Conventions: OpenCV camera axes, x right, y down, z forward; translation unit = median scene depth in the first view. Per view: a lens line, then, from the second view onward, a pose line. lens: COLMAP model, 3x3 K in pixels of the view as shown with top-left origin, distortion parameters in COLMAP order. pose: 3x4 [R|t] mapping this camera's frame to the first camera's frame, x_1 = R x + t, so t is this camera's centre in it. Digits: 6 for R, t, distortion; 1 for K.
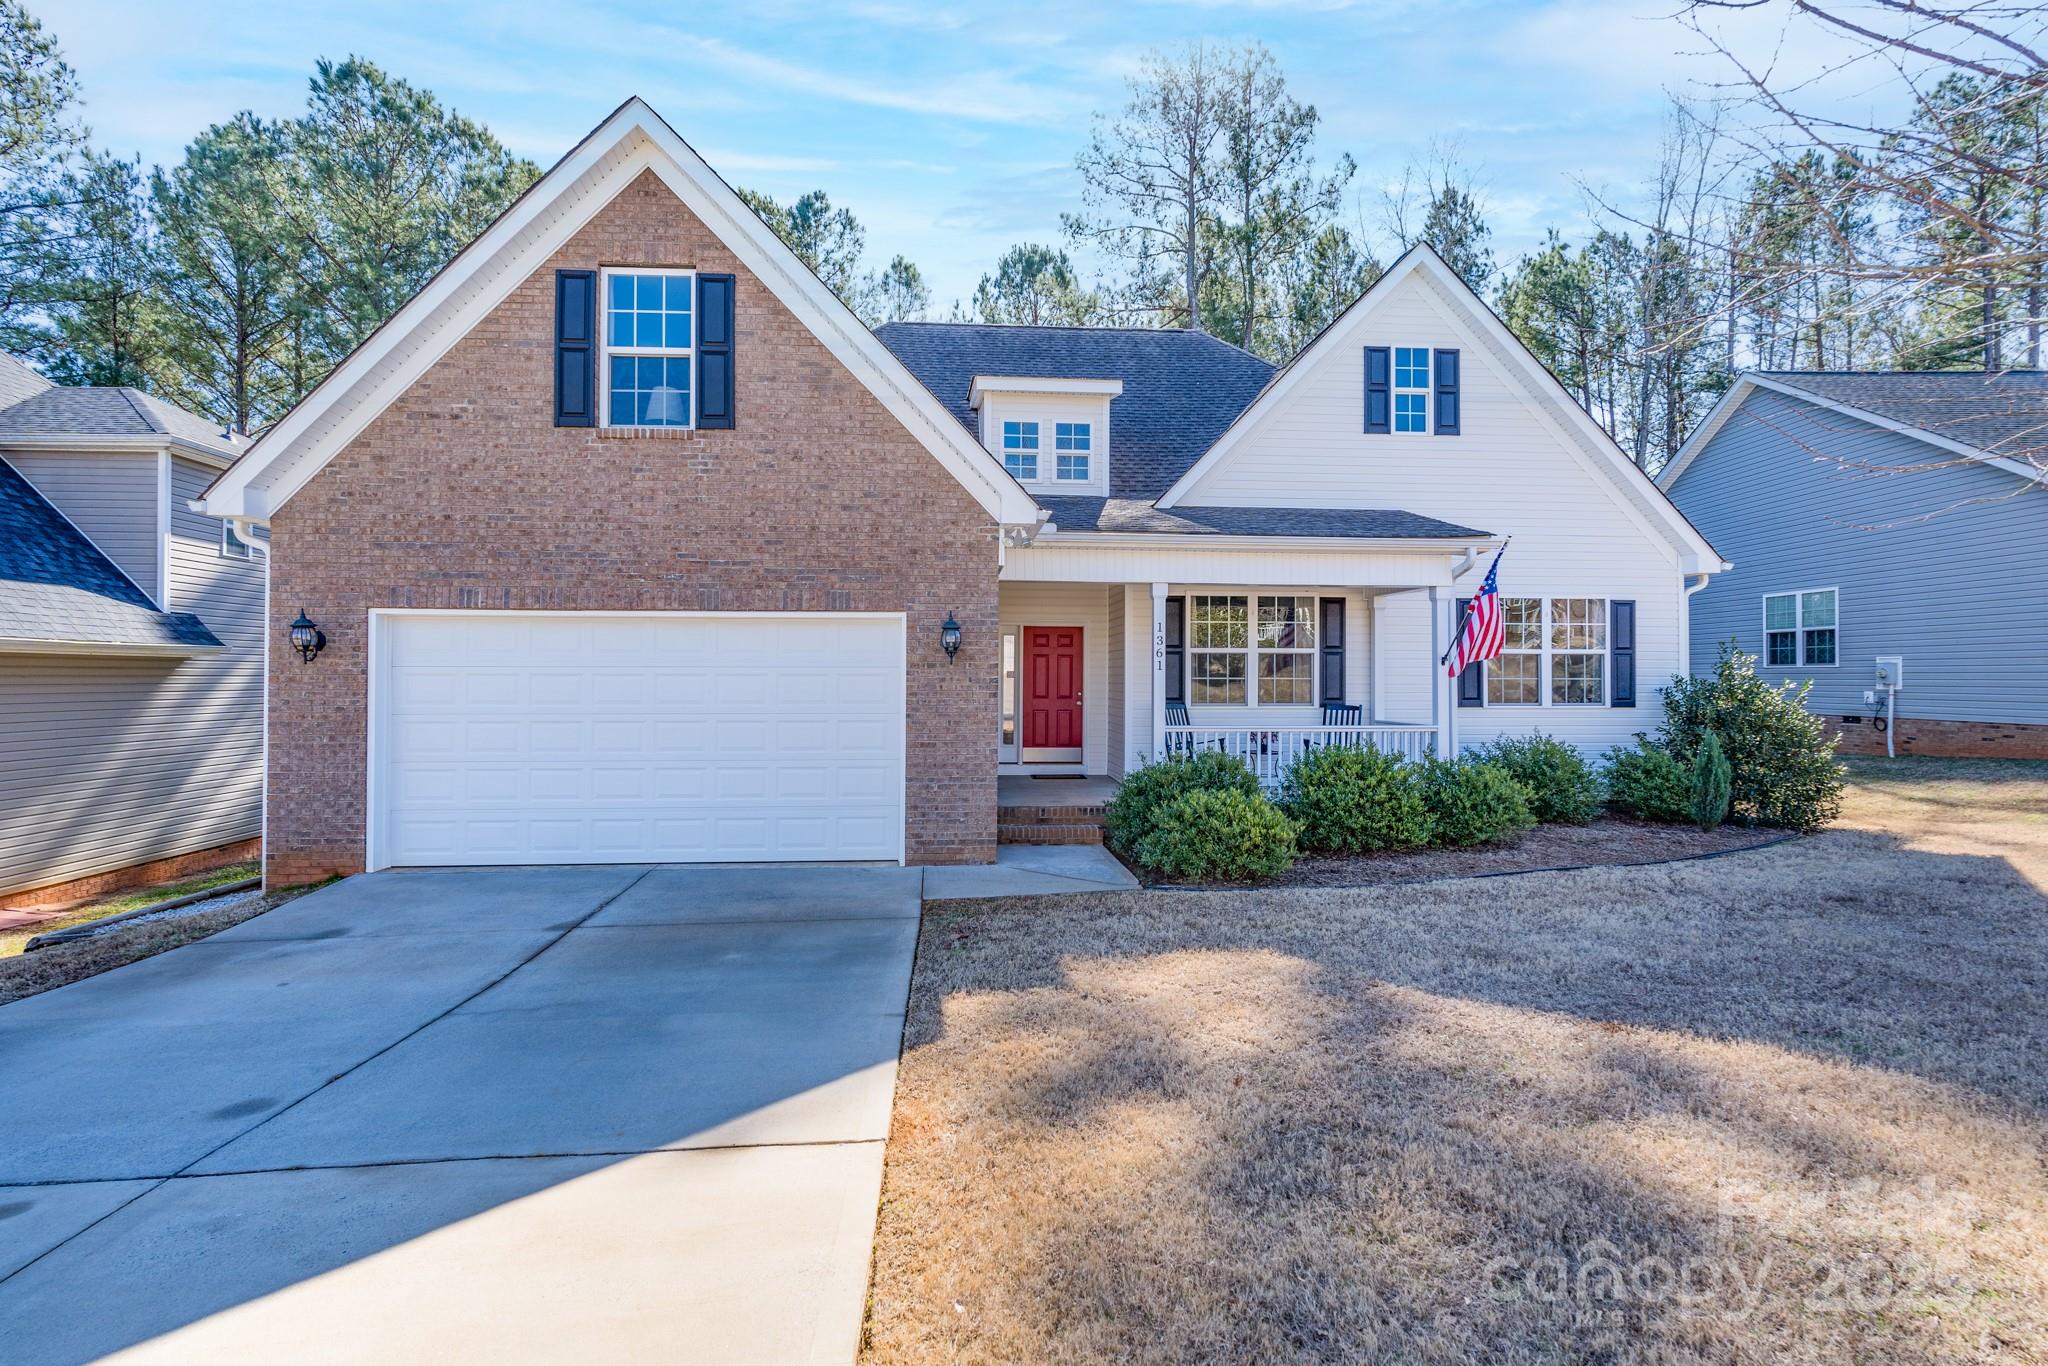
lens RADIAL K [[947.0, 0, 1020.1], [0, 947.0, 672.3], [0, 0, 1]] dist [-0.000095, -0.000405]
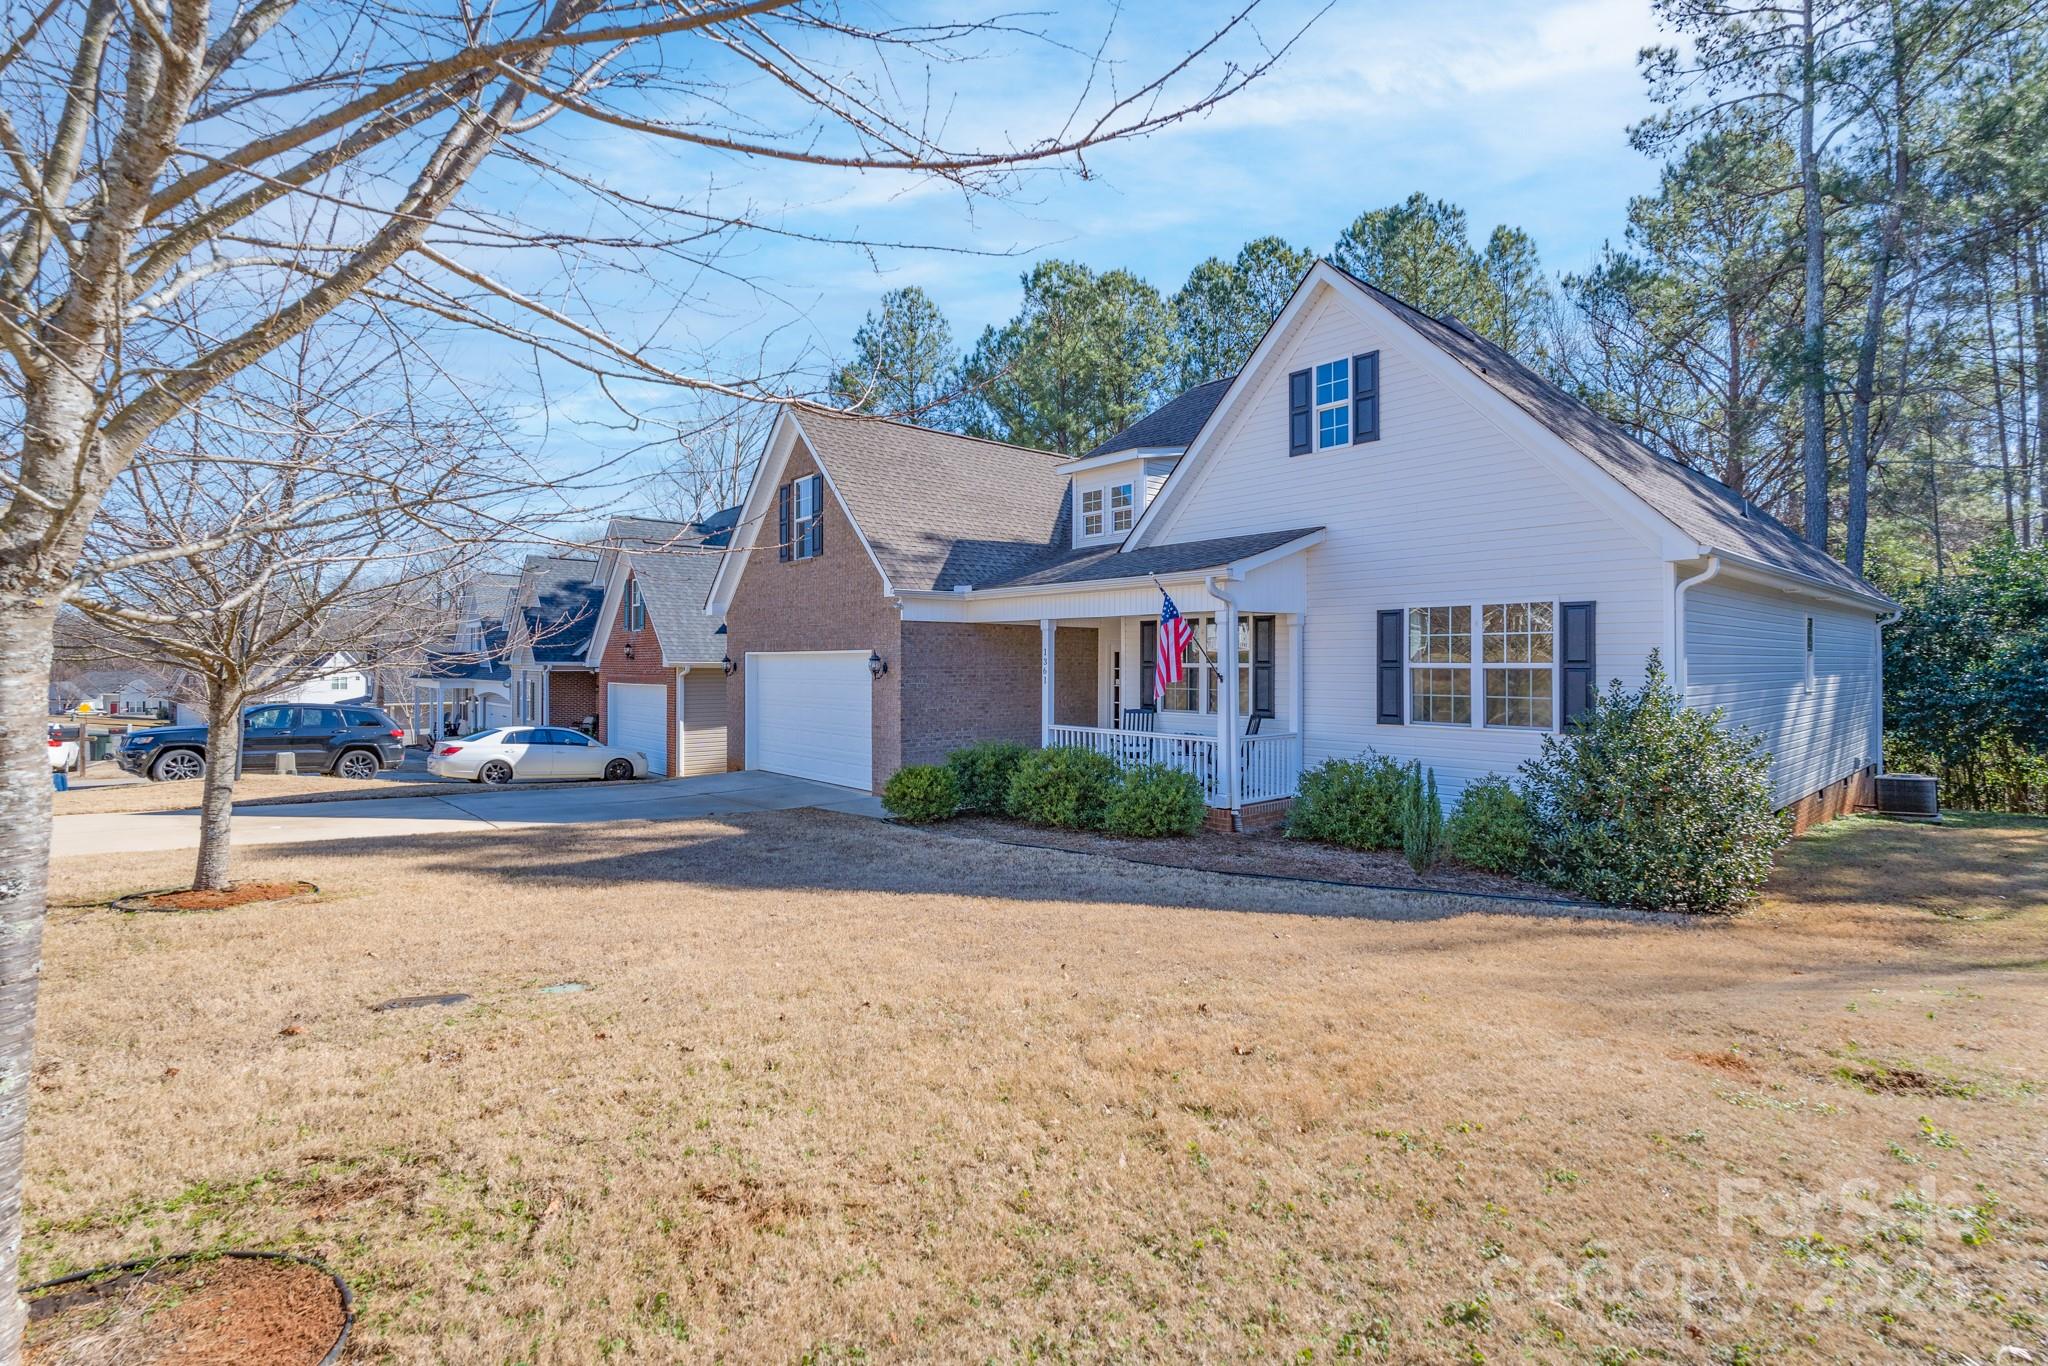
lens RADIAL K [[947.0, 0, 1020.1], [0, 947.0, 672.3], [0, 0, 1]] dist [-0.000095, -0.000405]
pose [[0.581120, 0.008585, -0.813772, 1.484327], [0.008057, 0.999835, 0.016301, -0.048353], [0.813778, -0.016029, 0.580955, 0.206646]]
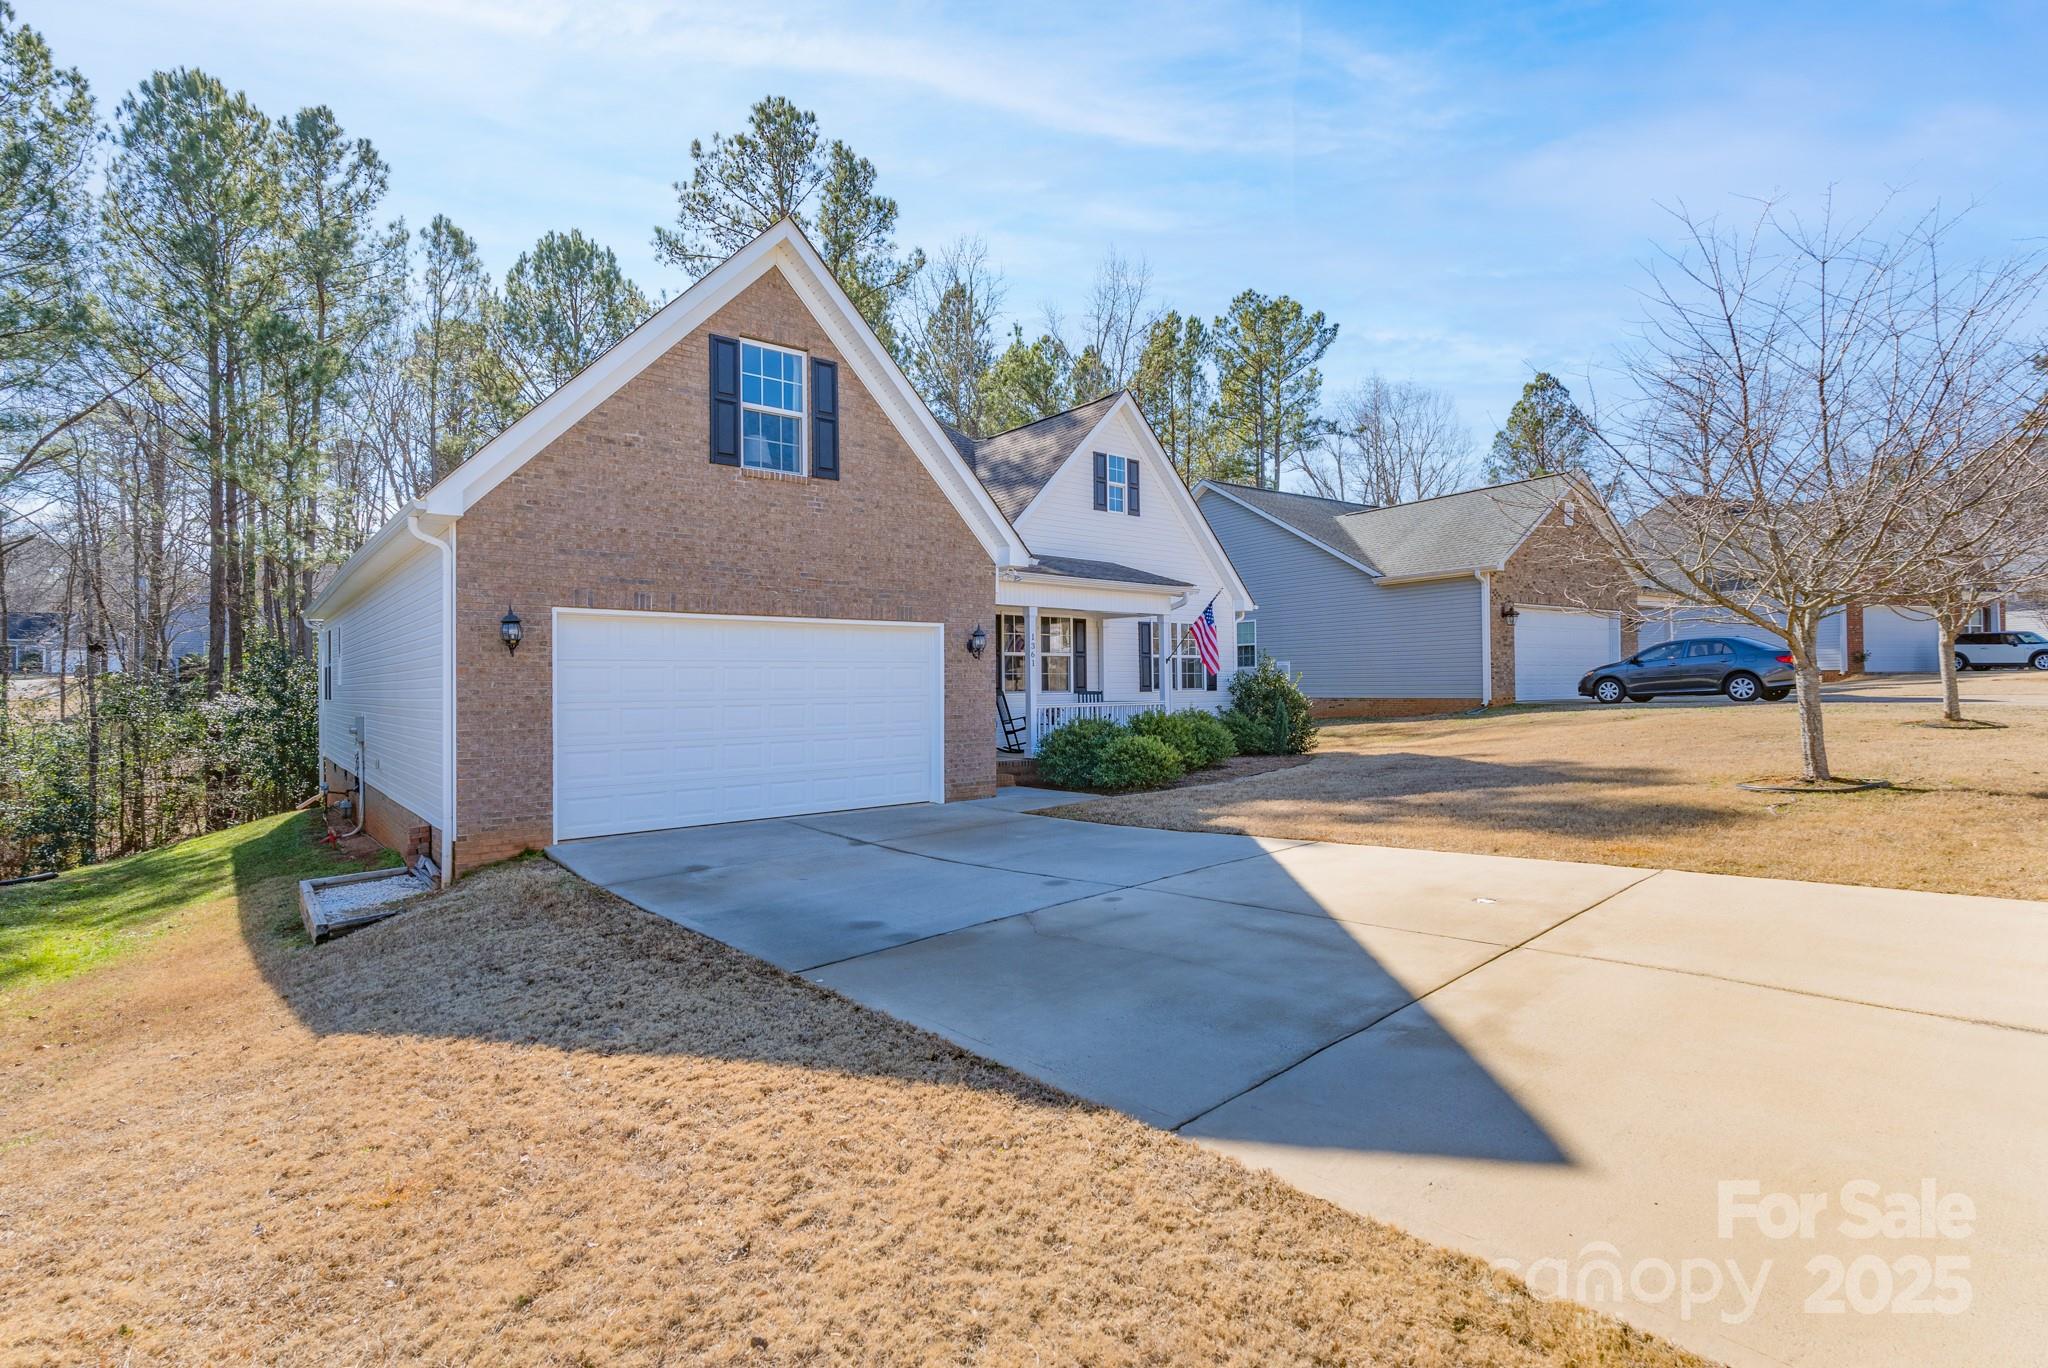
lens RADIAL K [[953.9, 0, 1024.0], [0, 953.9, 684.0], [0, 0, 1]] dist [0.015113, 0.000235]
pose [[0.812483, -0.010441, 0.582891, -0.864806], [0.010618, 0.999939, 0.003111, 0.024373], [-0.582888, 0.003662, 0.812544, -0.226590]]
